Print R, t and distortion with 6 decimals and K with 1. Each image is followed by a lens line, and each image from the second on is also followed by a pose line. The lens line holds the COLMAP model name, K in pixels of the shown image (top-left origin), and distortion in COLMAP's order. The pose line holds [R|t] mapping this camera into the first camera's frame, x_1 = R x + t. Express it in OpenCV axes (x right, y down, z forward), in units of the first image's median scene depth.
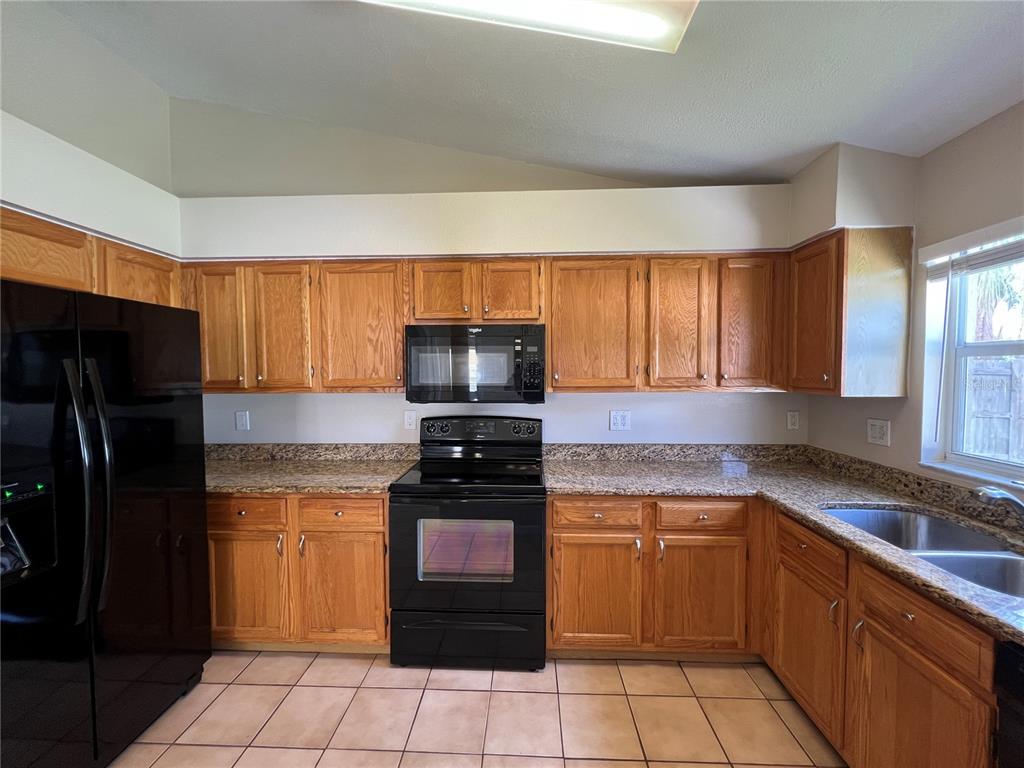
lens RADIAL K [[410.4, 0, 511.7], [0, 410.4, 382.2], [0, 0, 1]] dist [-0.004853, 0.001218]
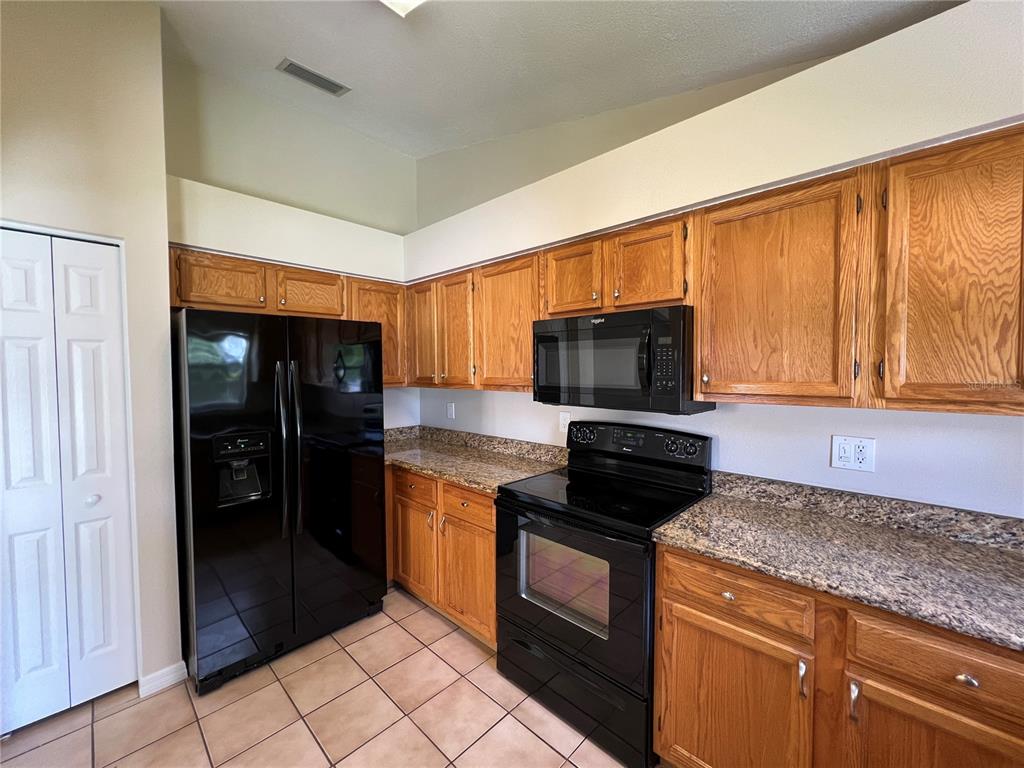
lens RADIAL K [[410.4, 0, 511.2], [0, 410.4, 381.7], [0, 0, 1]] dist [-0.004853, 0.001218]
pose [[0.750368, 0.021930, -0.660656, 0.327717], [-0.018975, 0.999752, 0.011635, -0.009797], [0.660748, 0.003806, 0.750598, 0.257282]]
